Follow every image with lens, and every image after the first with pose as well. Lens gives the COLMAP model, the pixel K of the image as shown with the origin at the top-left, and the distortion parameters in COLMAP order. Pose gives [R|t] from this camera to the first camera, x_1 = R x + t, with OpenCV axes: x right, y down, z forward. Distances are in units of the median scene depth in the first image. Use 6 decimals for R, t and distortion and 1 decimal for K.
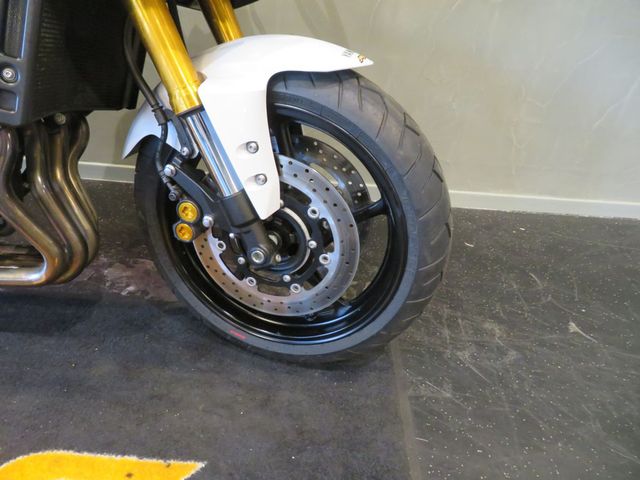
lens RADIAL K [[455.7, 0, 320.7], [0, 455.7, 239.3], [0, 0, 1]] dist [-0.017932, 0.013239]
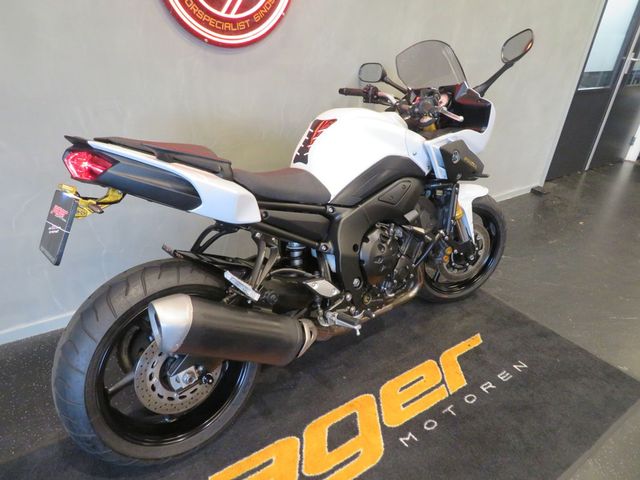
lens RADIAL K [[455.7, 0, 317.6], [0, 455.7, 237.9], [0, 0, 1]] dist [-0.017932, 0.013239]
pose [[0.793787, -0.290538, 0.534313, -2.214179], [0.319744, 0.946670, 0.039743, -0.465729], [-0.517365, 0.139296, 0.844352, -0.880470]]
